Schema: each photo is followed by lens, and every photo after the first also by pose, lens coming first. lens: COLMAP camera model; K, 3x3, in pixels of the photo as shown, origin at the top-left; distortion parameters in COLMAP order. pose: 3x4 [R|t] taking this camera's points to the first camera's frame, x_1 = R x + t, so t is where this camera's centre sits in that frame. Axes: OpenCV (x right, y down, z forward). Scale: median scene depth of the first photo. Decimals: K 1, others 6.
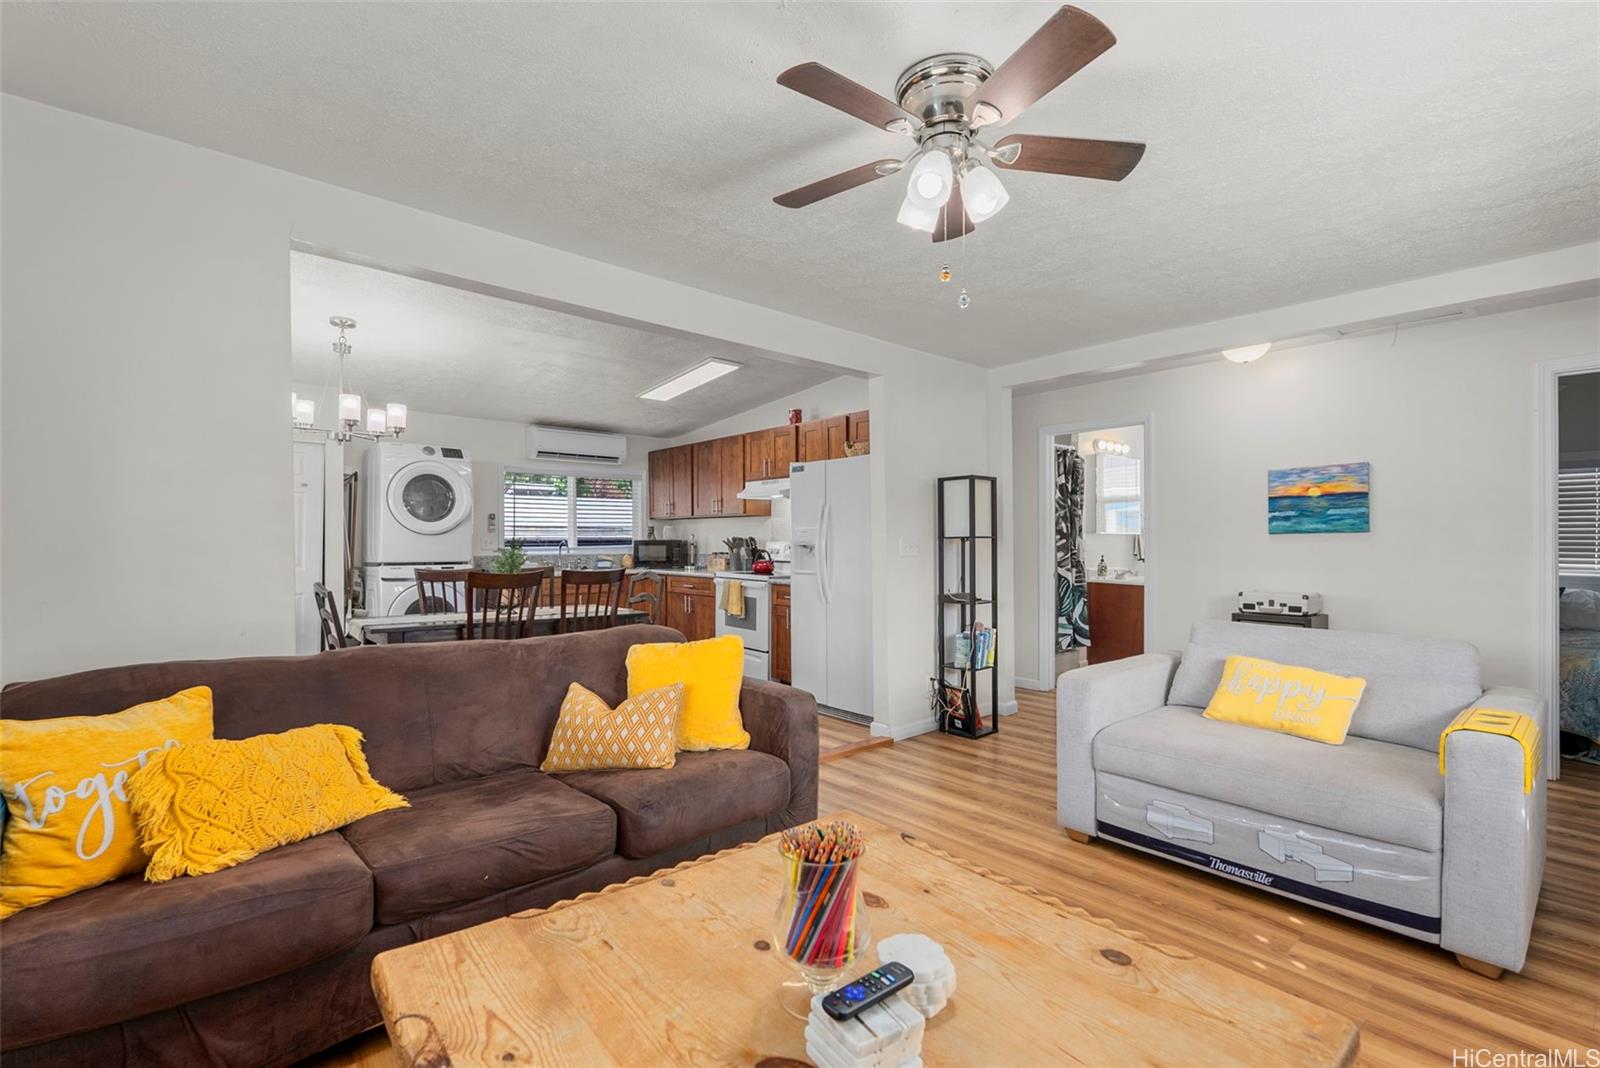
lens RADIAL K [[711.8, 0, 806.2], [0, 711.8, 536.9], [0, 0, 1]] dist [-0.000121, 0.000278]
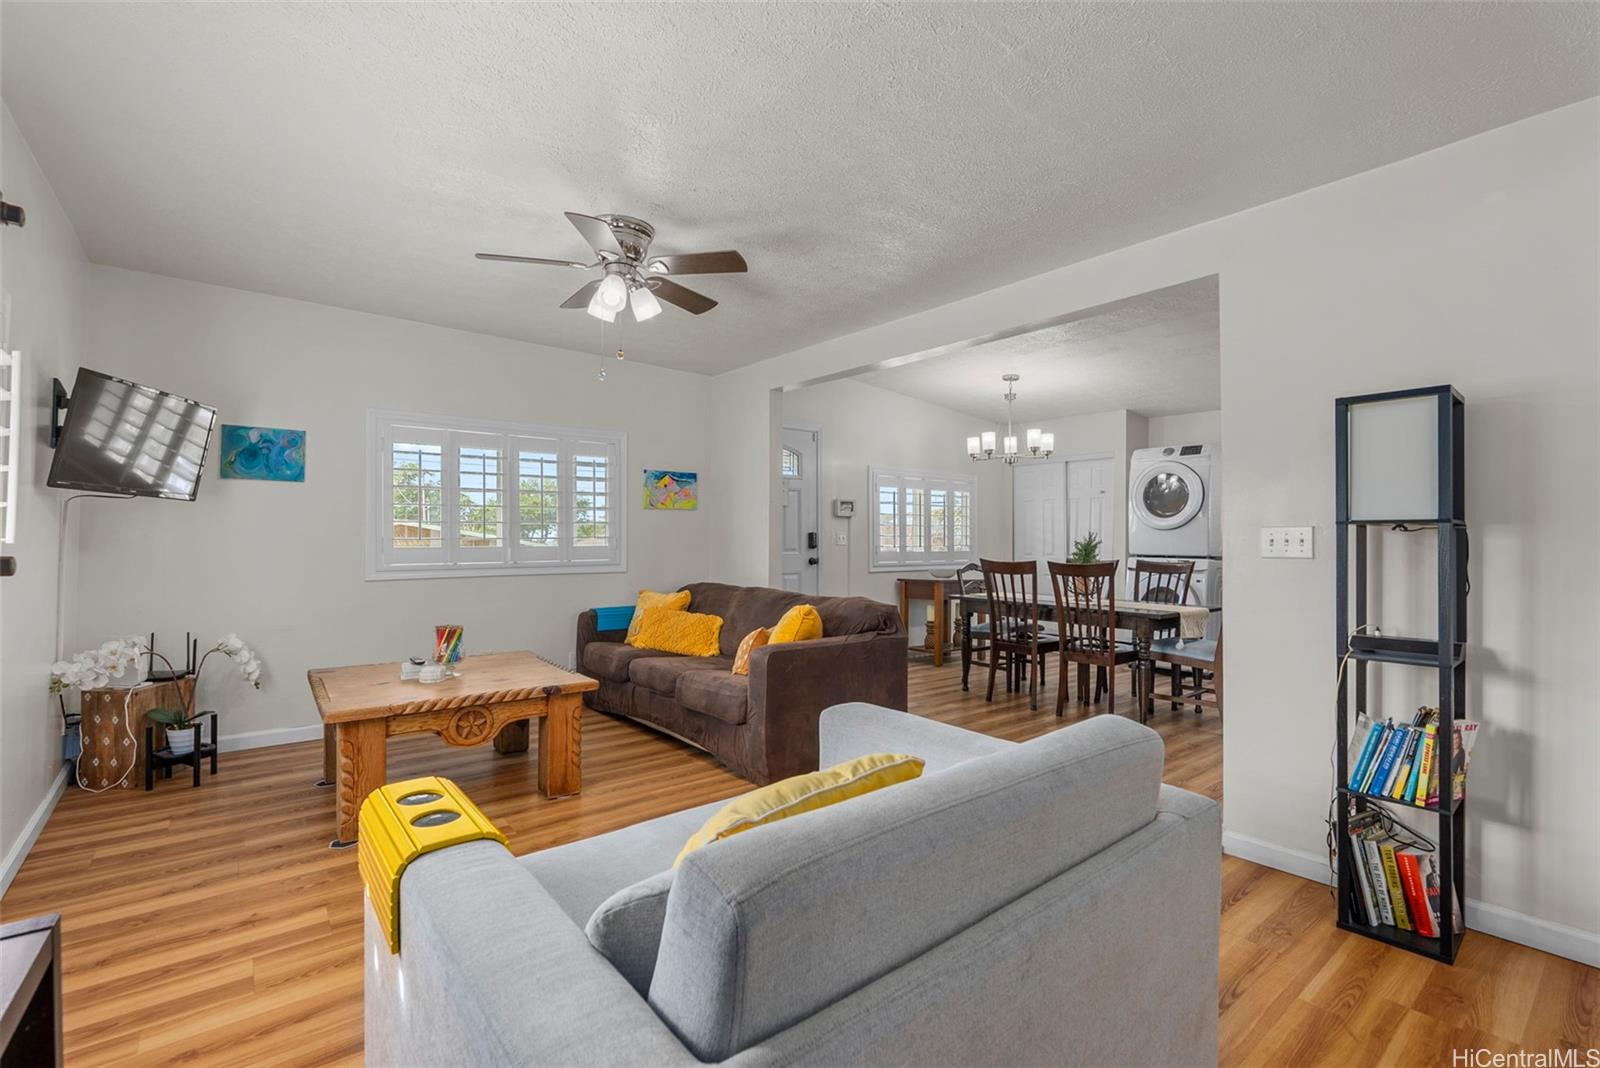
lens RADIAL K [[711.8, 0, 806.2], [0, 711.8, 536.9], [0, 0, 1]] dist [-0.000121, 0.000278]
pose [[-0.041306, -0.002646, -0.999143, 0.704659], [0.001693, 0.999995, -0.002718, 0.012352], [0.999145, -0.001804, -0.041301, 0.611435]]
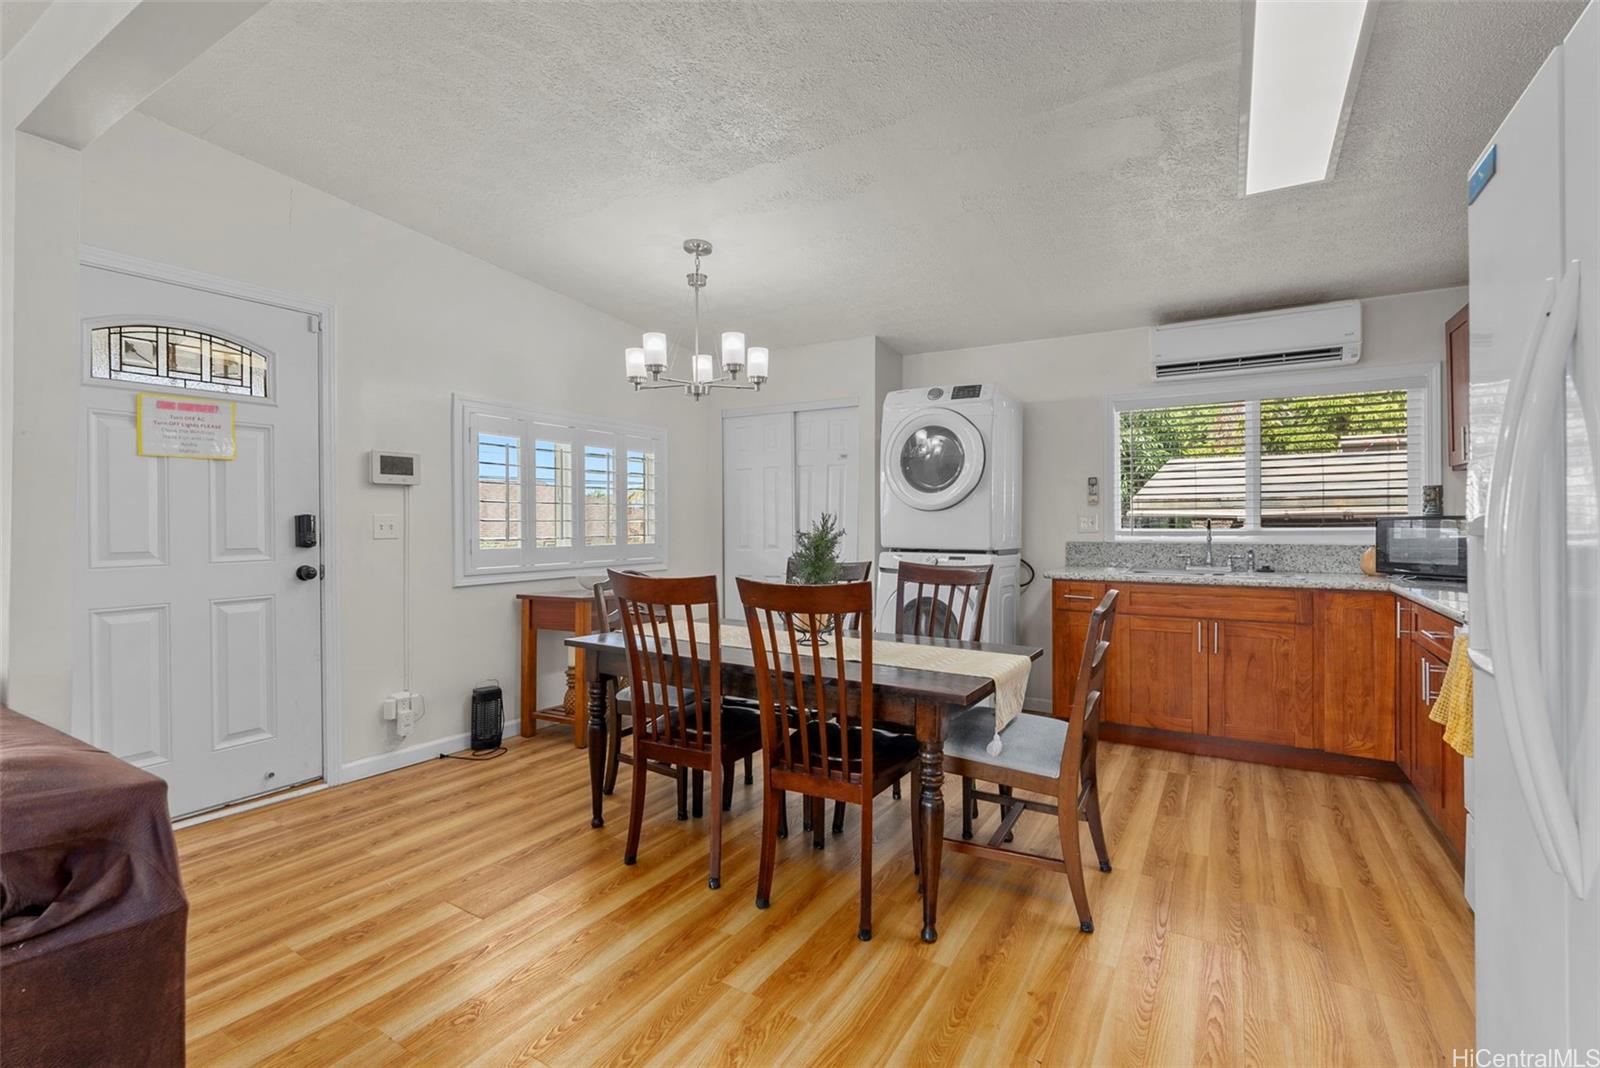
lens RADIAL K [[711.8, 0, 806.2], [0, 711.8, 536.9], [0, 0, 1]] dist [-0.000121, 0.000278]
pose [[0.299548, 0.019806, -0.953876, 0.150730], [0.005540, 0.999732, 0.022498, 0.008547], [0.954065, -0.012024, 0.299358, 0.811579]]
